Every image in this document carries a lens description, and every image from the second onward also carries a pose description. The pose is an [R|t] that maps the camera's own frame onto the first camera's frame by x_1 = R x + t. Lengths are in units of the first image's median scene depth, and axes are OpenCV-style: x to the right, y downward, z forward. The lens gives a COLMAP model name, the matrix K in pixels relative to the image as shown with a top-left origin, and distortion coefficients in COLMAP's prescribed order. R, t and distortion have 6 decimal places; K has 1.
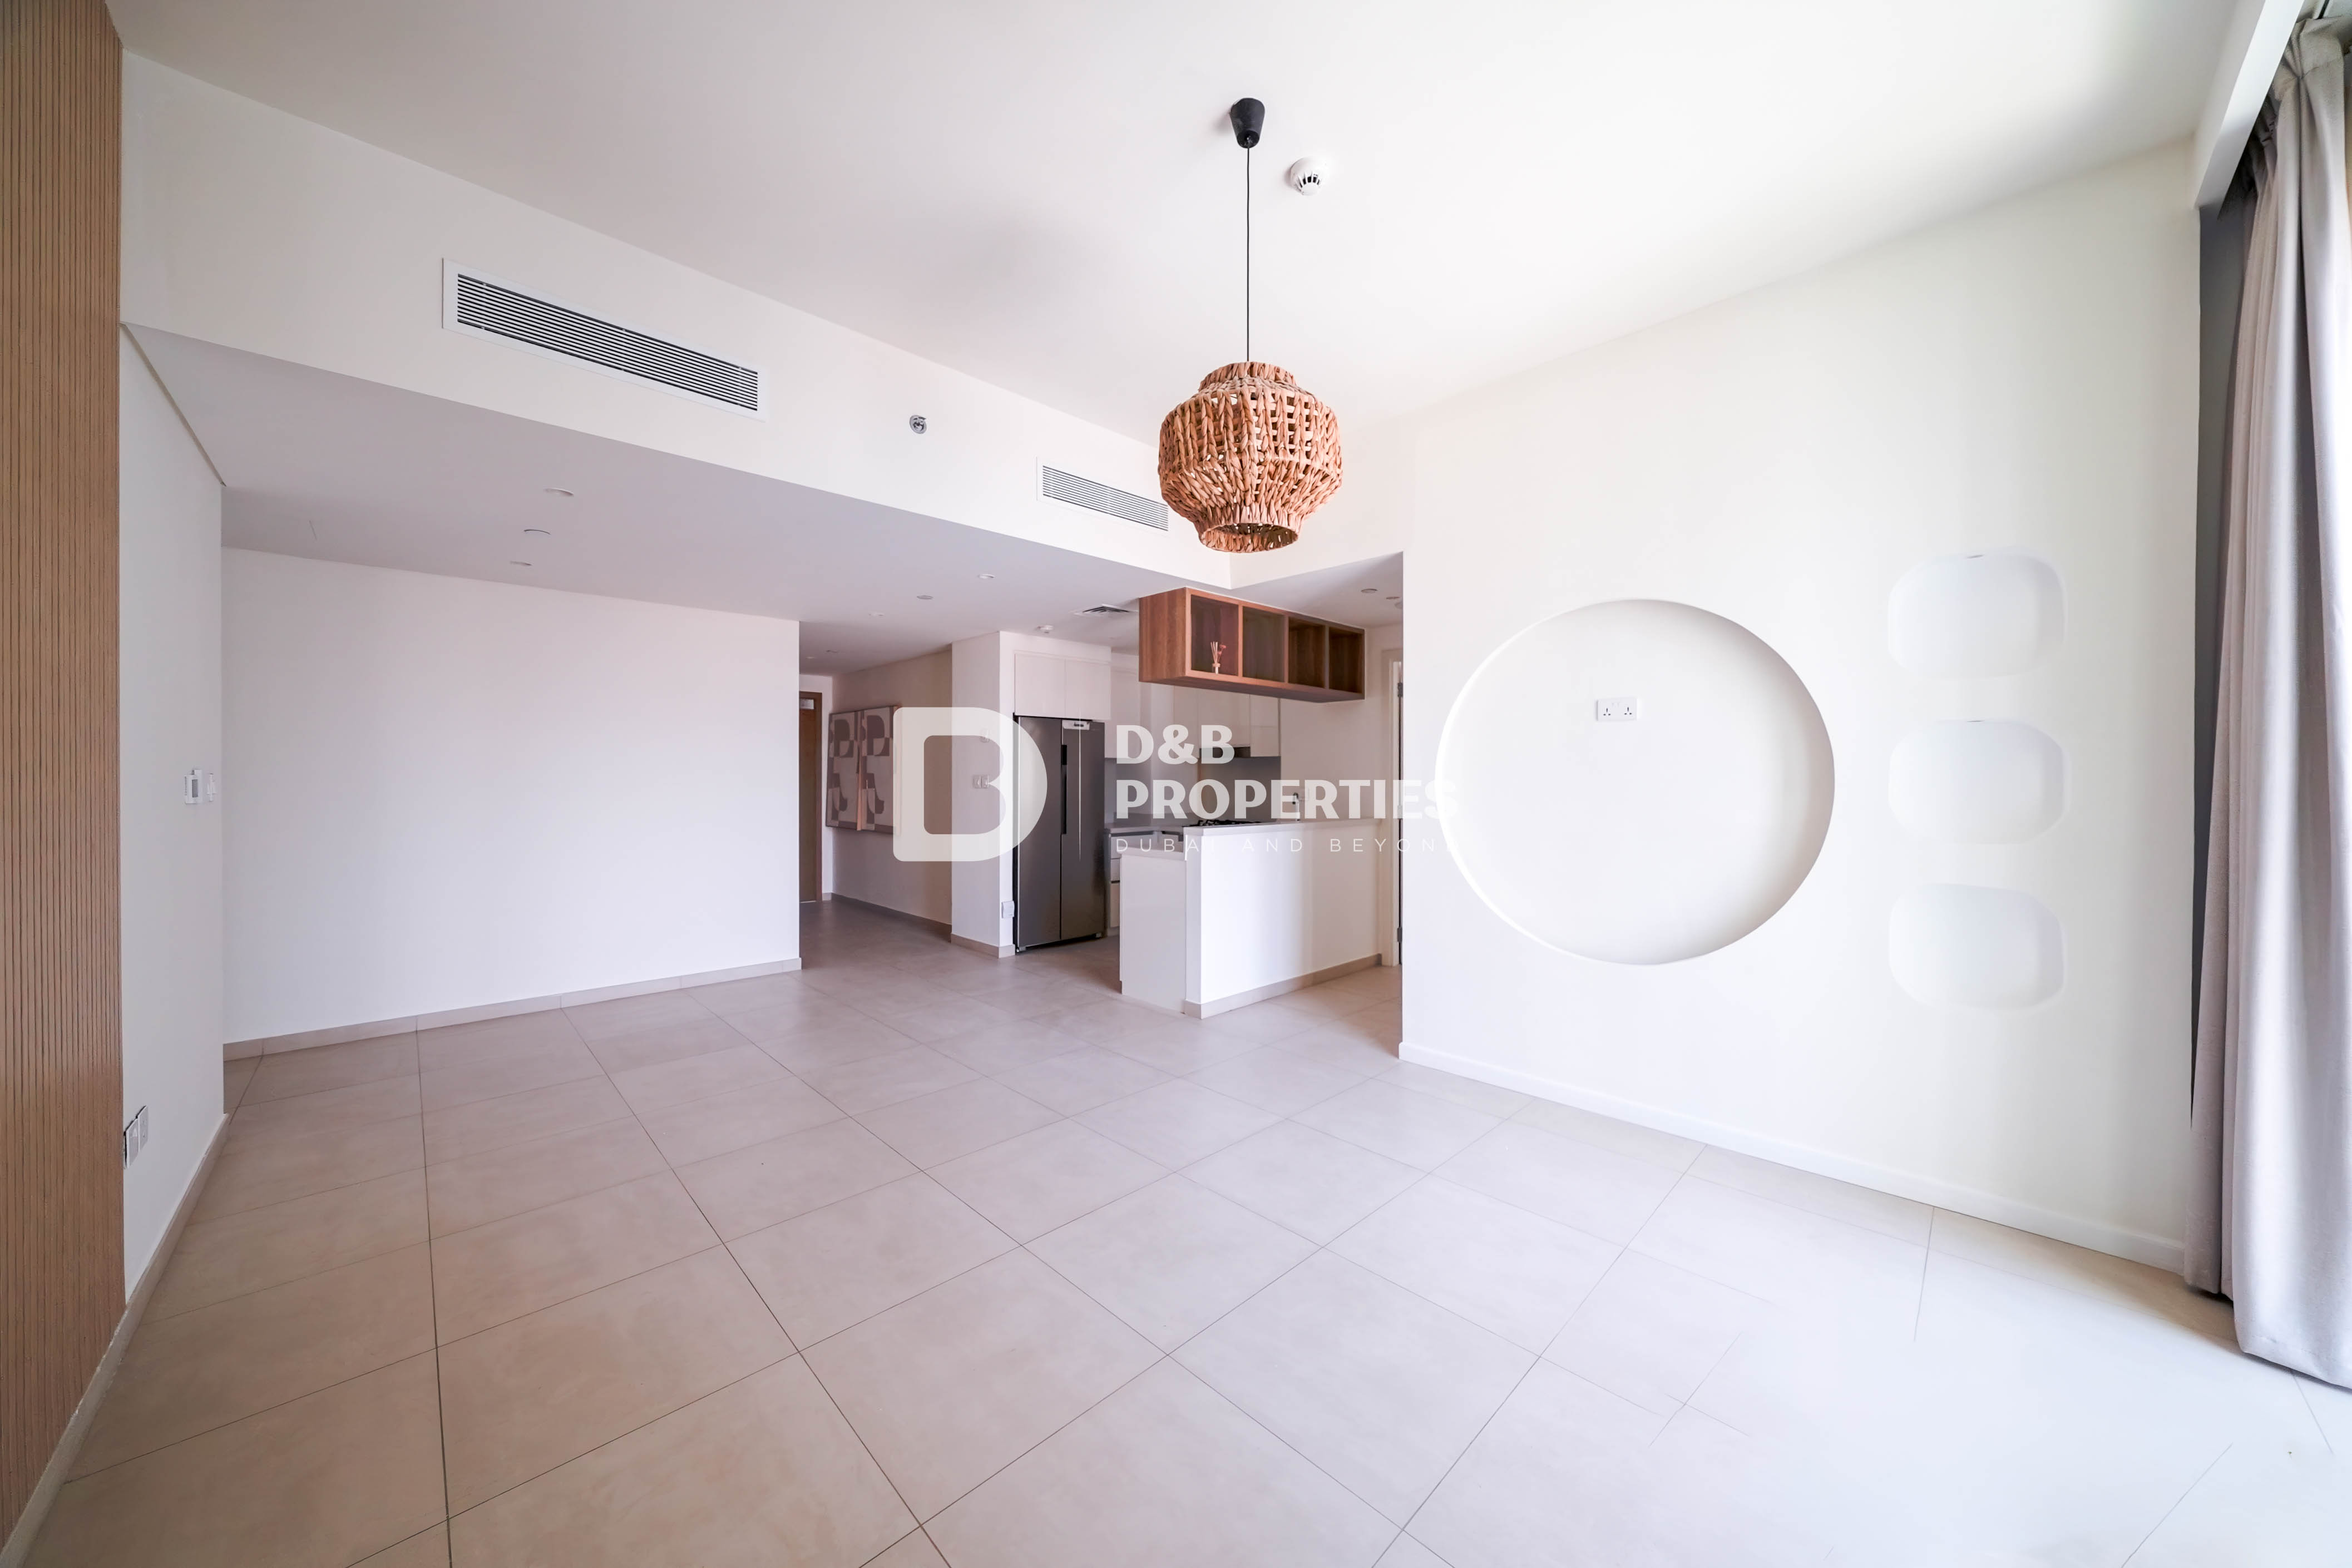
lens RADIAL K [[807.1, 0, 1183.6], [0, 807.1, 777.6], [0, 0, 1]] dist [-0.002997, 0.000064]
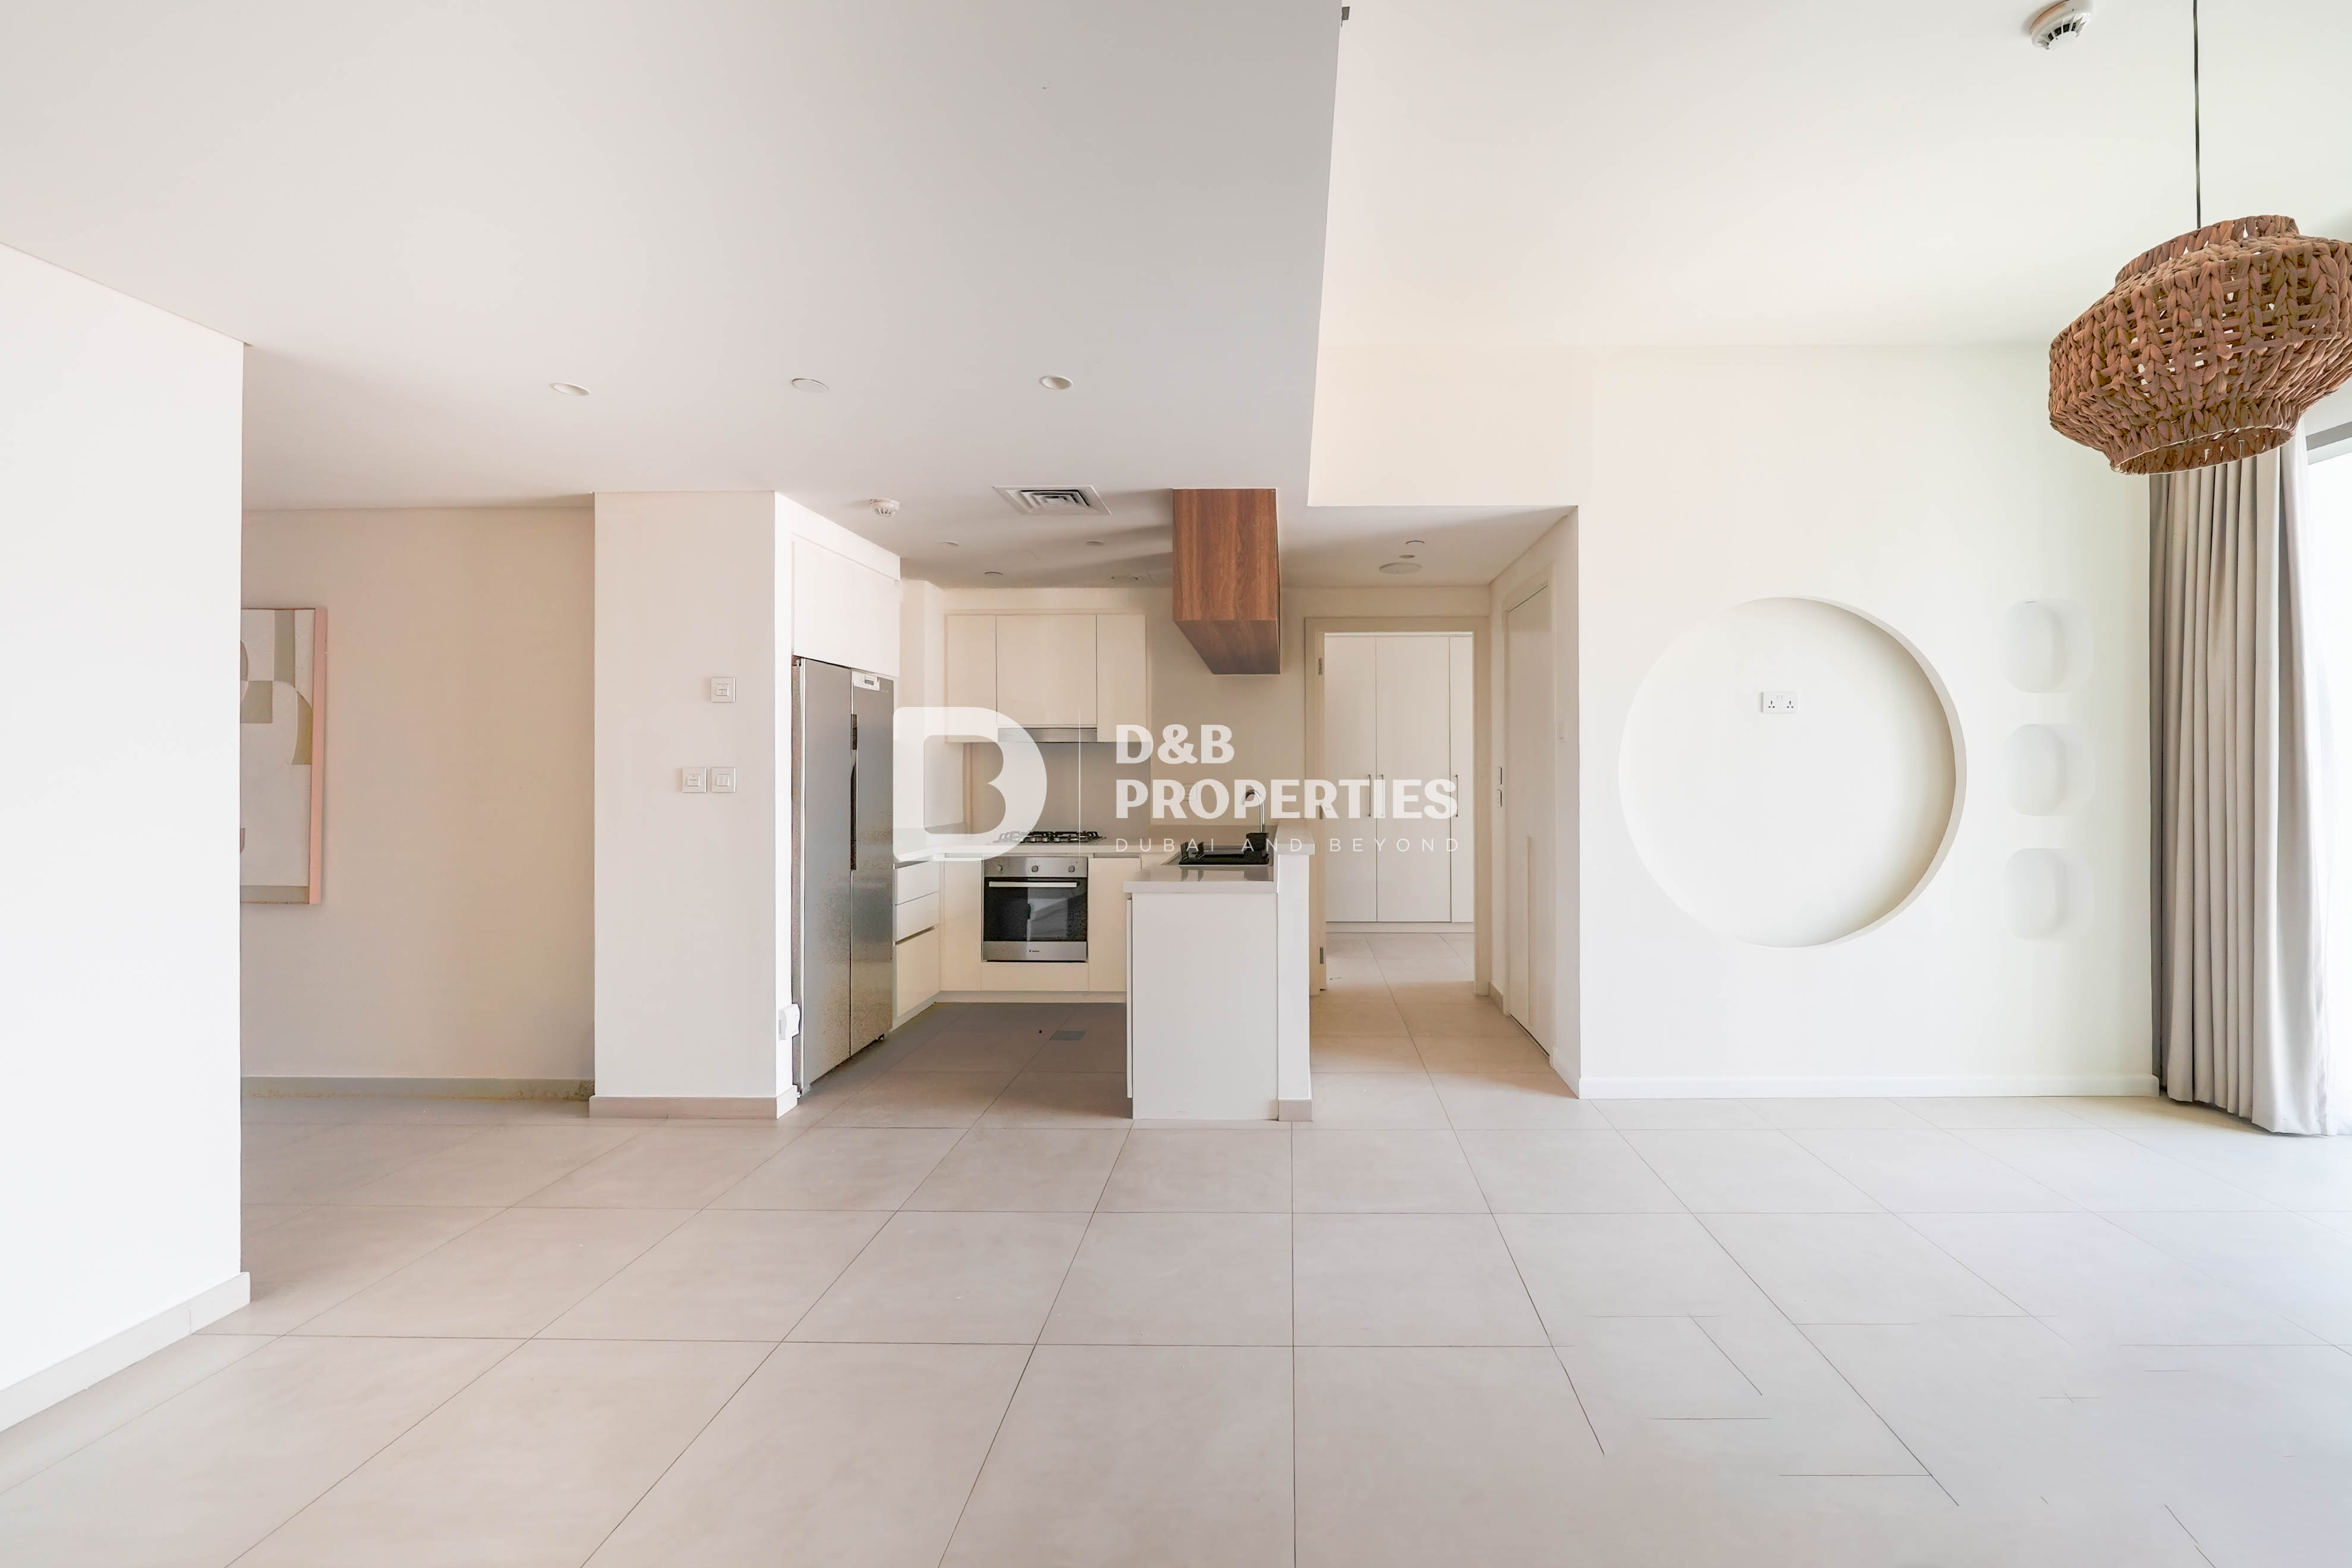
lens RADIAL K [[865.9, 0, 1176.0], [0, 865.9, 768.2], [0, 0, 1]] dist [-0.000588, -0.000001]
pose [[0.708656, -0.000740, 0.705554, -0.521459], [0.003875, 0.999988, -0.002843, 0.000027], [-0.705543, 0.004748, 0.708651, 0.498354]]
